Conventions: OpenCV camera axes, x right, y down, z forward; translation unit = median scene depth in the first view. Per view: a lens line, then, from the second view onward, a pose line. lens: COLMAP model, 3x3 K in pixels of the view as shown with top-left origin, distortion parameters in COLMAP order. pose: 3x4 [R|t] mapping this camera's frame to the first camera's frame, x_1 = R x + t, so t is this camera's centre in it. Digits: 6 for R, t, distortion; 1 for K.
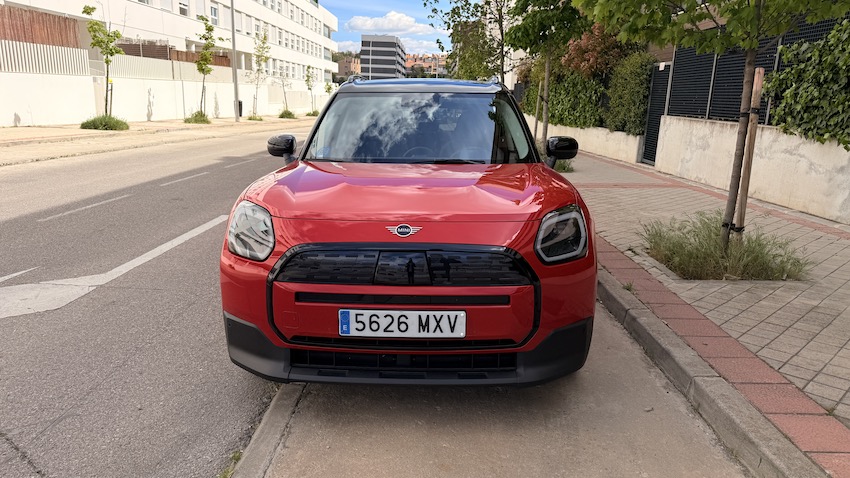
lens RADIAL K [[605.8, 0, 425.0], [0, 605.8, 239.0], [0, 0, 1]] dist [0.072226, -0.092153]
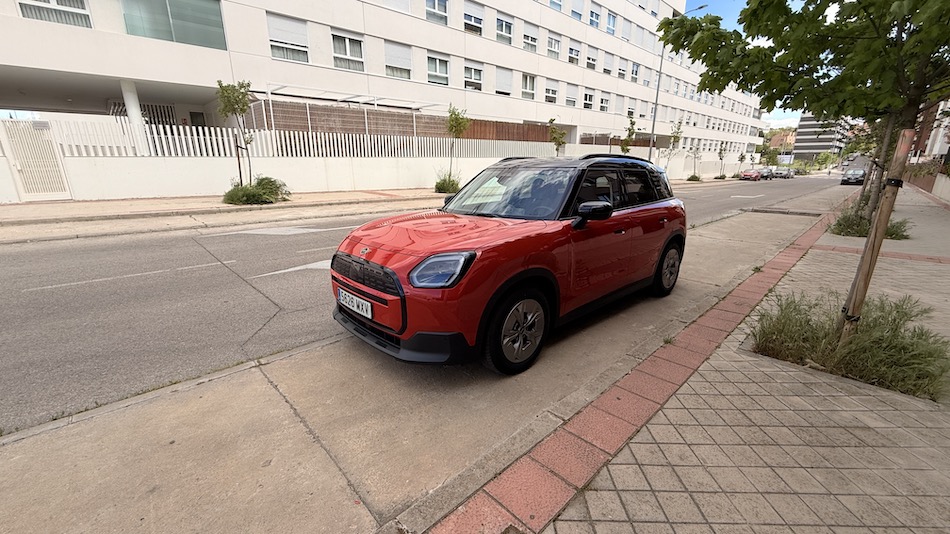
lens RADIAL K [[380.6, 0, 475.0], [0, 380.6, 267.0], [0, 0, 1]] dist [0.002320, 0.000261]
pose [[0.696688, 0.163541, -0.698484, 0.532495], [-0.143467, 0.985761, 0.087706, -0.061524], [0.702882, 0.039105, 0.710231, 0.243810]]
